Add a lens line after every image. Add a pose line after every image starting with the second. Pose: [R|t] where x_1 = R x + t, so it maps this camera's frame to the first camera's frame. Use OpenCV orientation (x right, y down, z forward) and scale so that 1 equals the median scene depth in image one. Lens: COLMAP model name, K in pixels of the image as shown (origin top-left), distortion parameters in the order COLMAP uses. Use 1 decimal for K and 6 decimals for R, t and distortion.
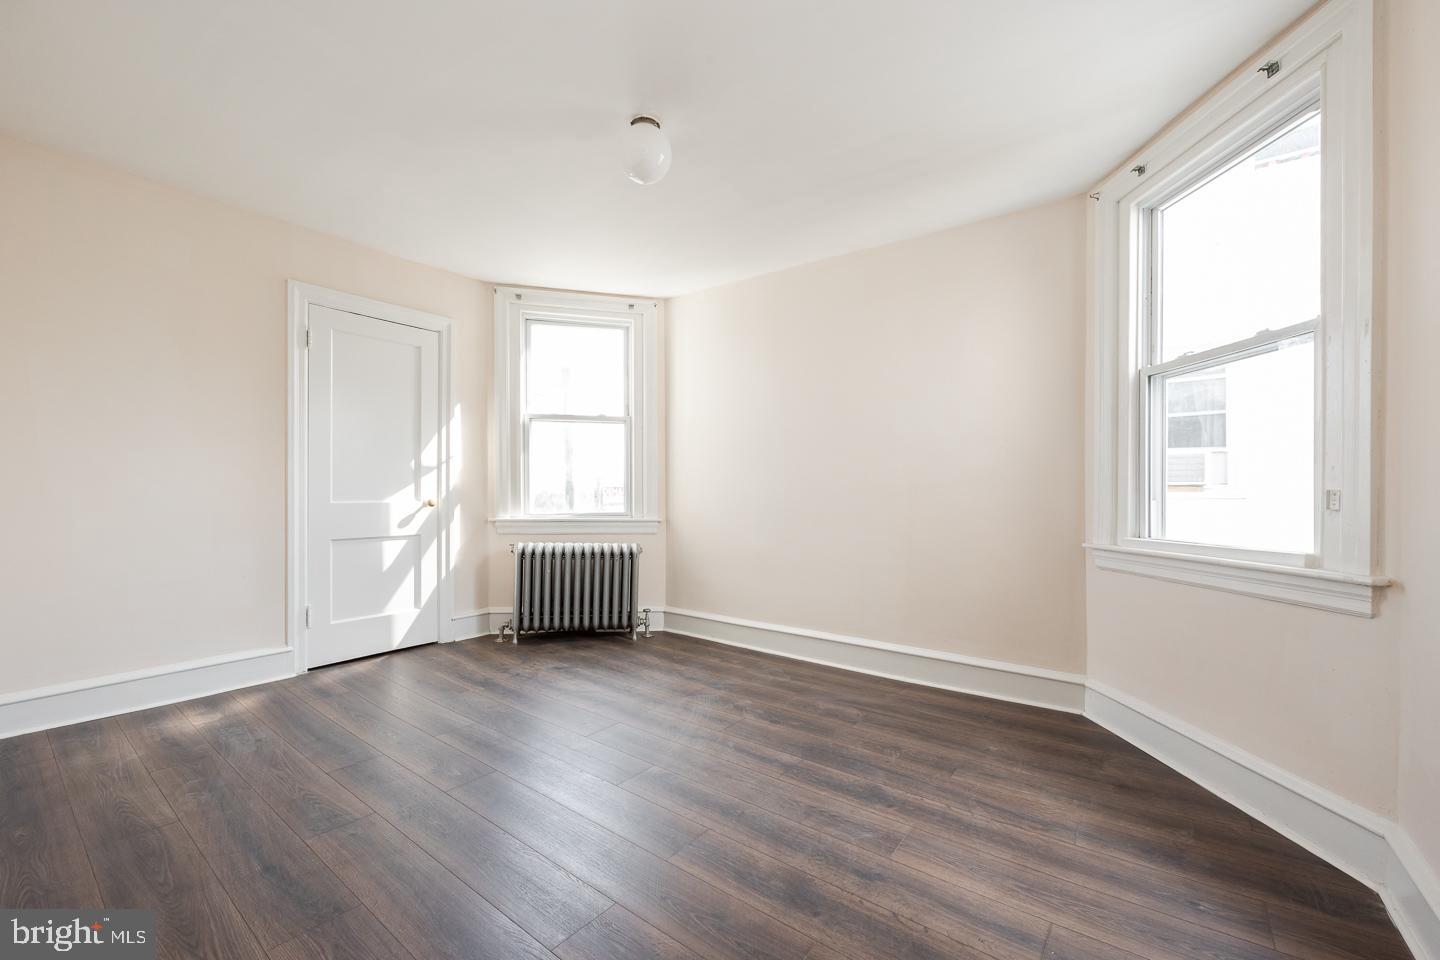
lens RADIAL K [[578.1, 0, 727.9], [0, 578.1, 489.4], [0, 0, 1]] dist [-0.002936, 0.000841]
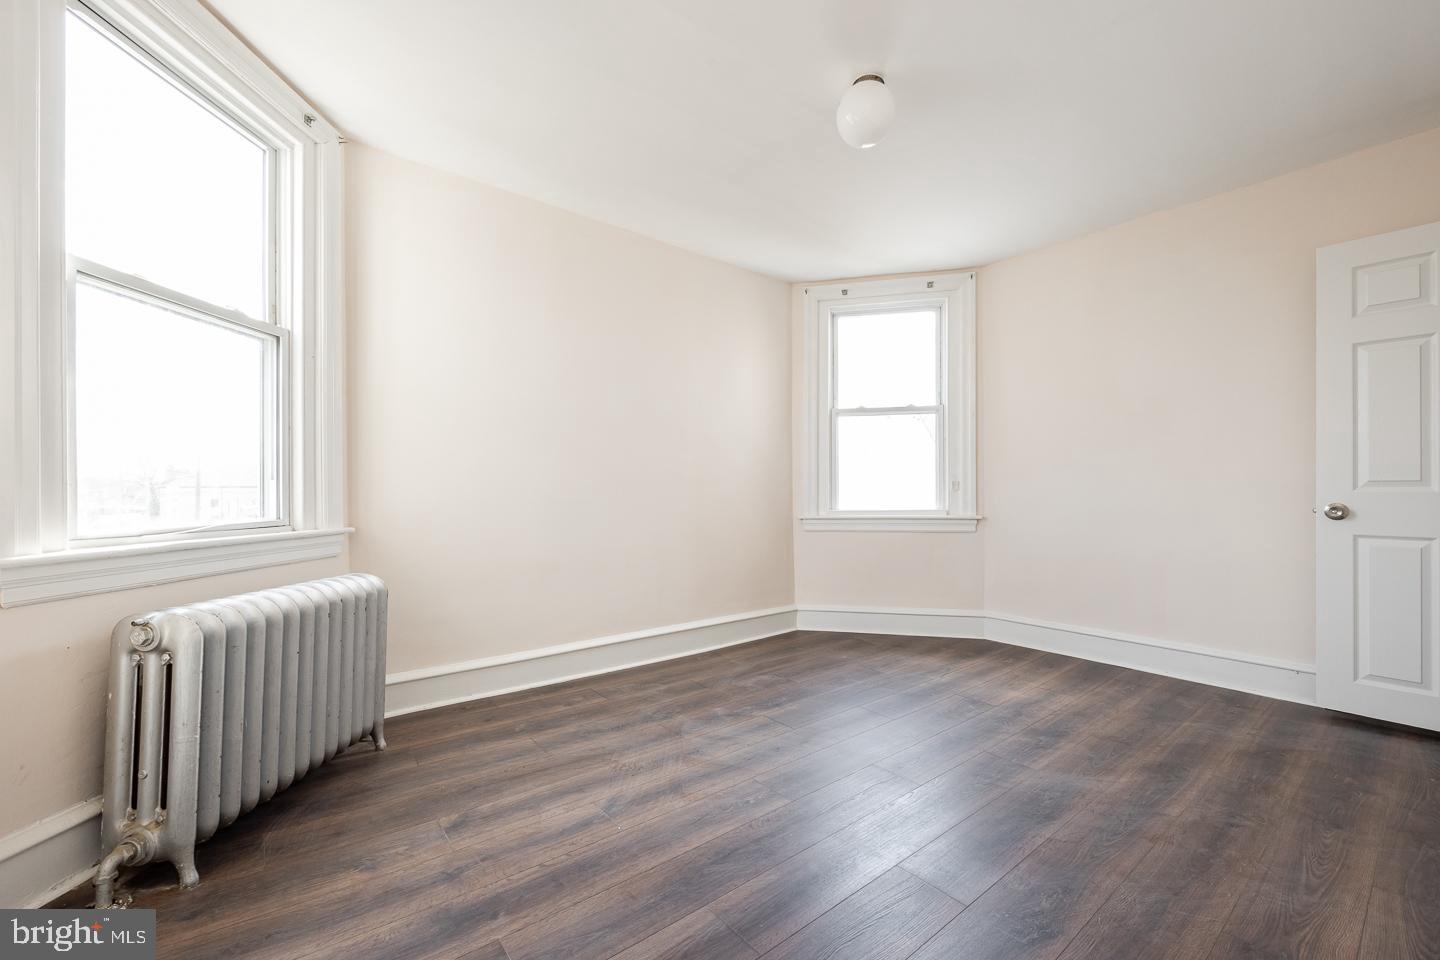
lens RADIAL K [[578.1, 0, 721.7], [0, 578.1, 486.6], [0, 0, 1]] dist [-0.002936, 0.000841]
pose [[0.256792, -0.002431, 0.966464, -0.878732], [-0.003455, 0.999988, 0.003434, 0.011449], [-0.966460, -0.004221, 0.256781, 0.787275]]
